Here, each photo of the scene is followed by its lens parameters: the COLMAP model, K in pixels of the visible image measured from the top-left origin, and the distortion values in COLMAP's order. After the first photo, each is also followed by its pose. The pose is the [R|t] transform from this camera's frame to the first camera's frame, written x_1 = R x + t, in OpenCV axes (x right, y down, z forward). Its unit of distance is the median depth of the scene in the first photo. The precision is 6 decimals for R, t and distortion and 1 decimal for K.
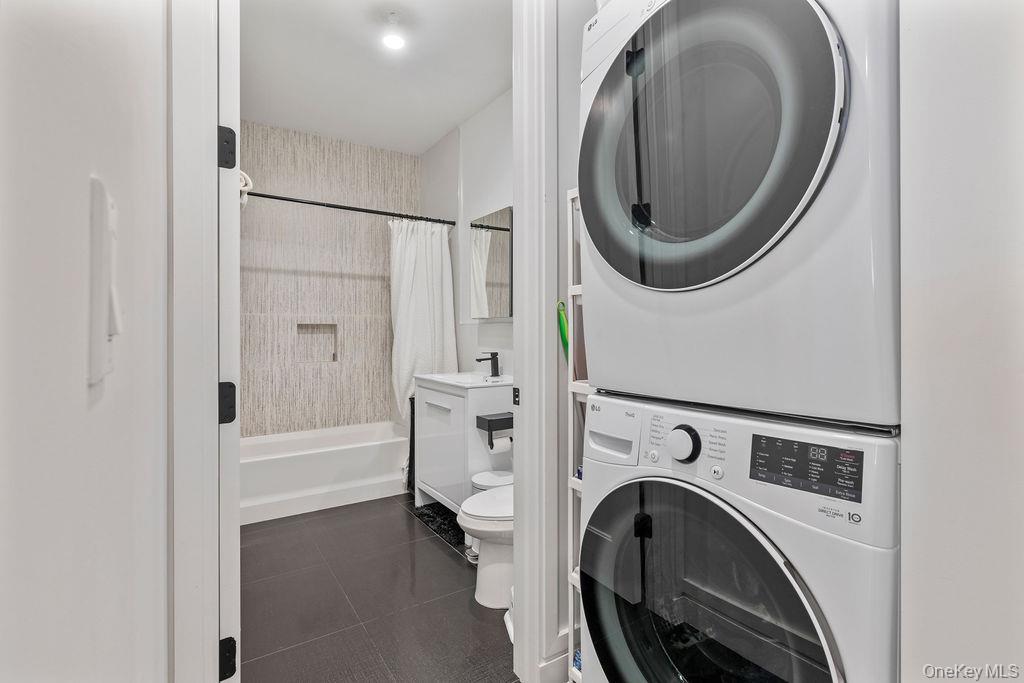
lens RADIAL K [[492.4, 0, 508.5], [0, 492.4, 321.8], [0, 0, 1]] dist [-0.003896, -0.000110]
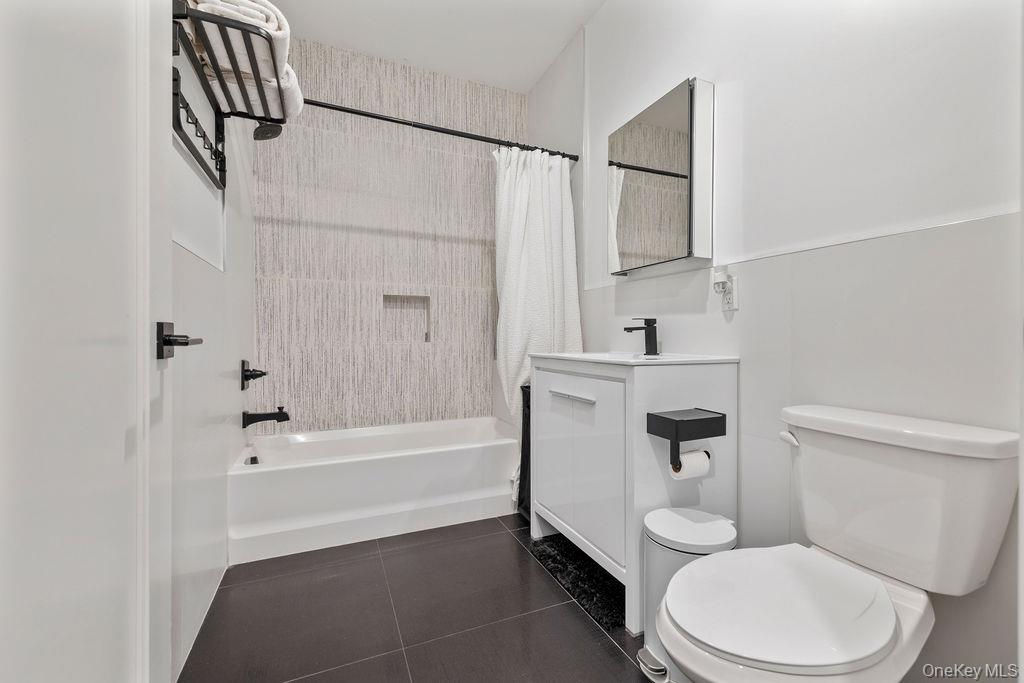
lens RADIAL K [[433.9, 0, 512.1], [0, 433.9, 324.2], [0, 0, 1]] dist [0.003071, 0.000305]
pose [[0.986047, -0.003148, -0.166437, -0.098607], [0.000765, 0.999896, -0.014384, 0.066376], [0.166465, 0.014056, 0.985947, 0.329538]]
